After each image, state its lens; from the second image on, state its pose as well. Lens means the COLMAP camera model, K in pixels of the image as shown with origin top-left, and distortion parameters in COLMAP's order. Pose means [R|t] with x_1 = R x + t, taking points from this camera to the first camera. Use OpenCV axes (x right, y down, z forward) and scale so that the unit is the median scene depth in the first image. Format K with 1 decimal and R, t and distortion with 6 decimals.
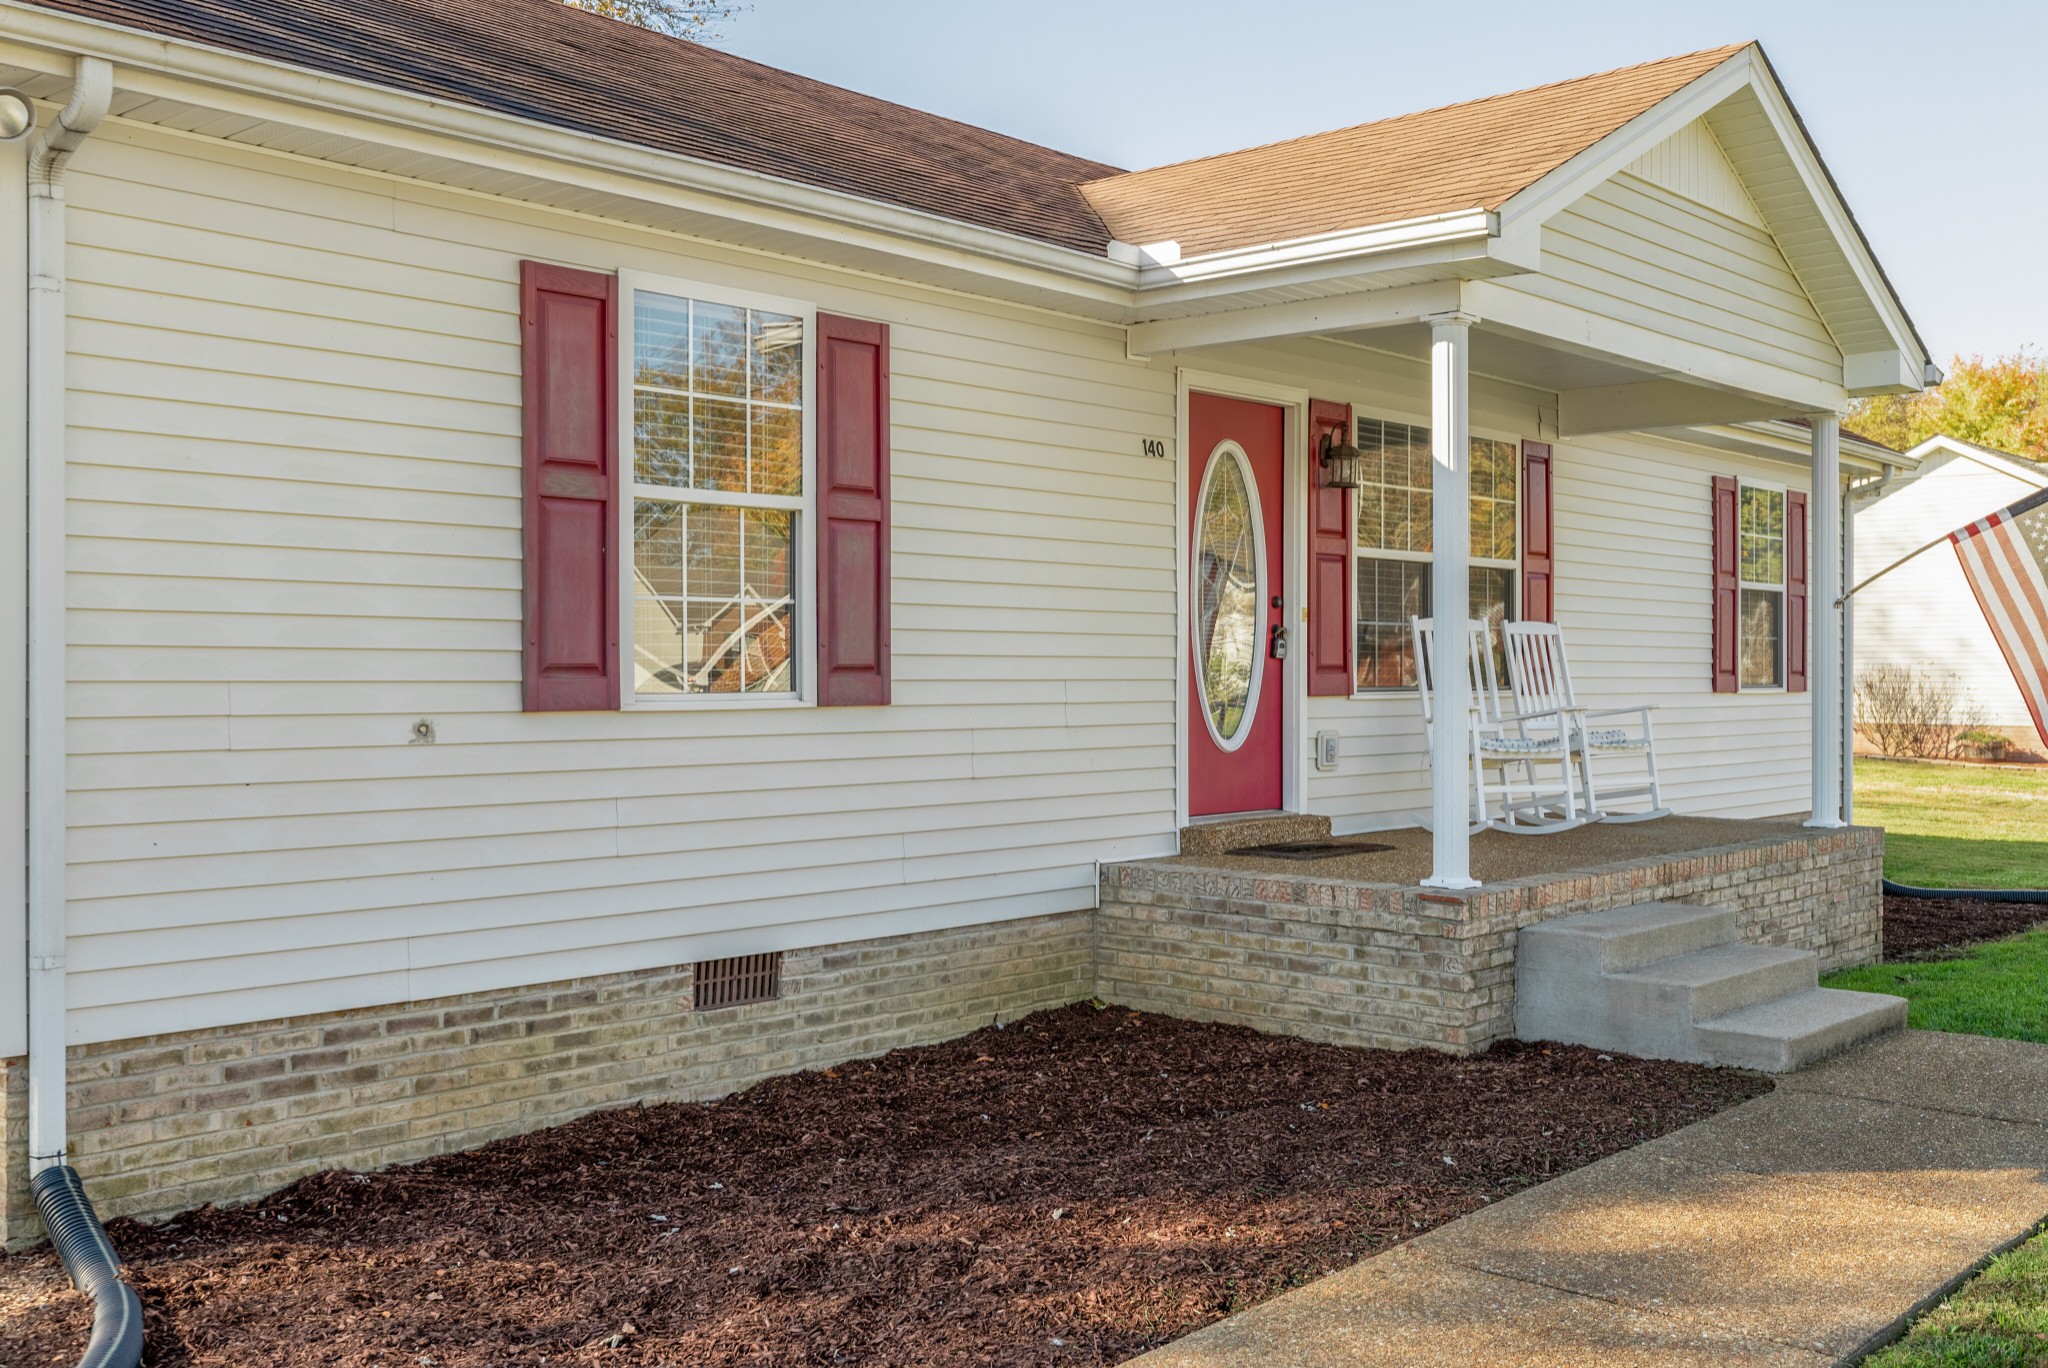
lens RADIAL K [[2046.7, 0, 1024.0], [0, 2046.7, 684.0], [0, 0, 1]] dist [-0.003065, -0.001429]
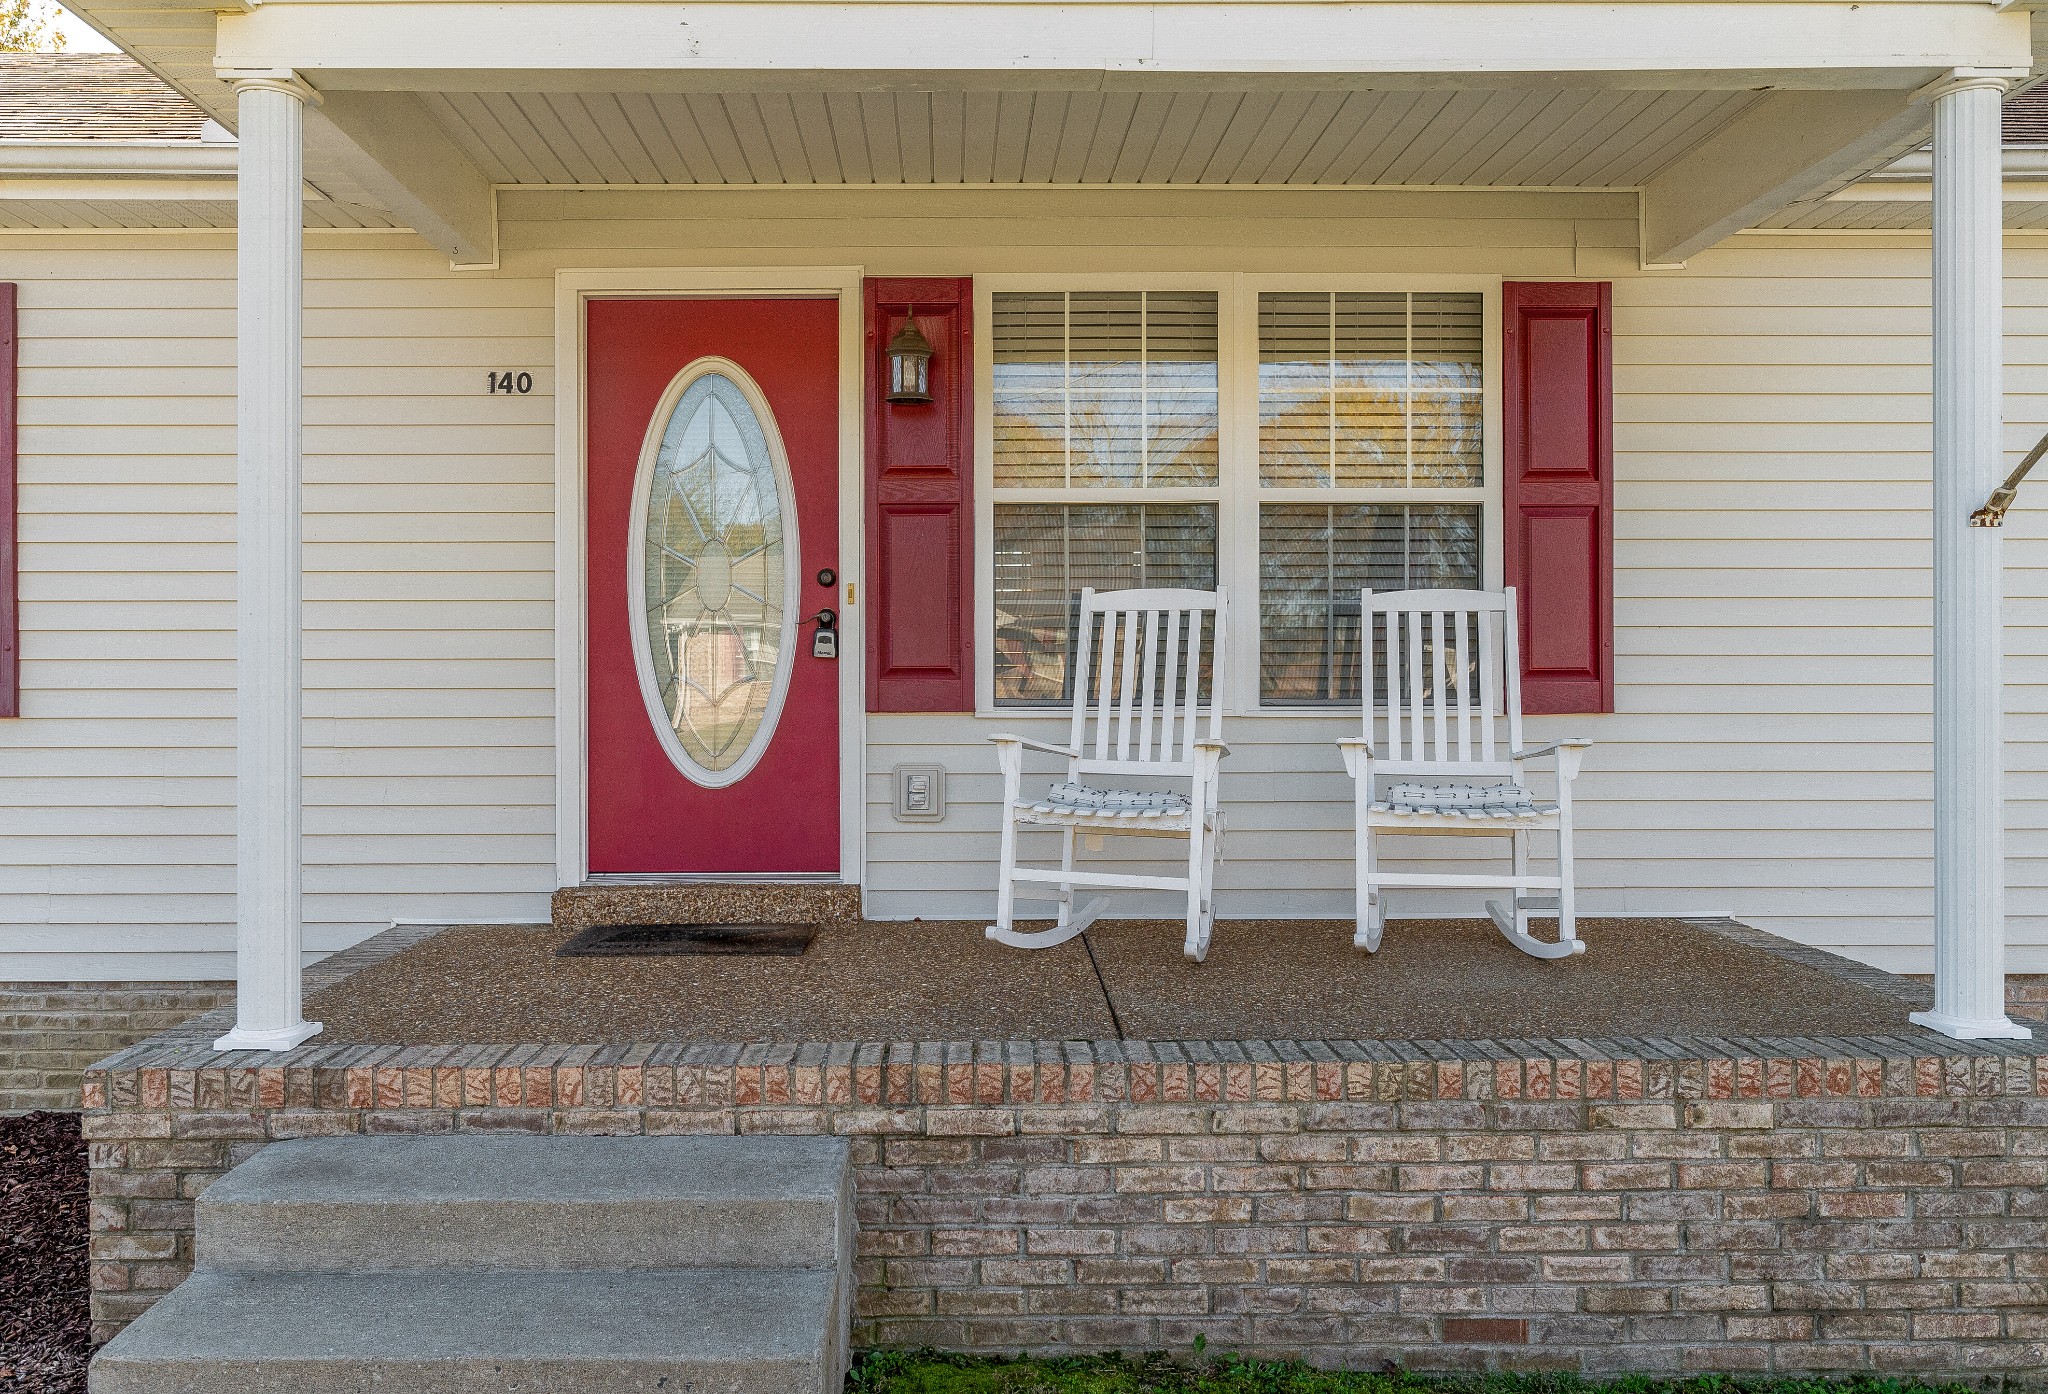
lens RADIAL K [[1628.4, 0, 1024.0], [0, 1628.4, 697.0], [0, 0, 1]] dist [0.004177, 0.004056]
pose [[0.663075, 0.008133, -0.748509, 0.573464], [-0.001969, 0.999956, 0.009121, -0.004376], [0.748551, -0.004574, 0.663062, 0.665521]]
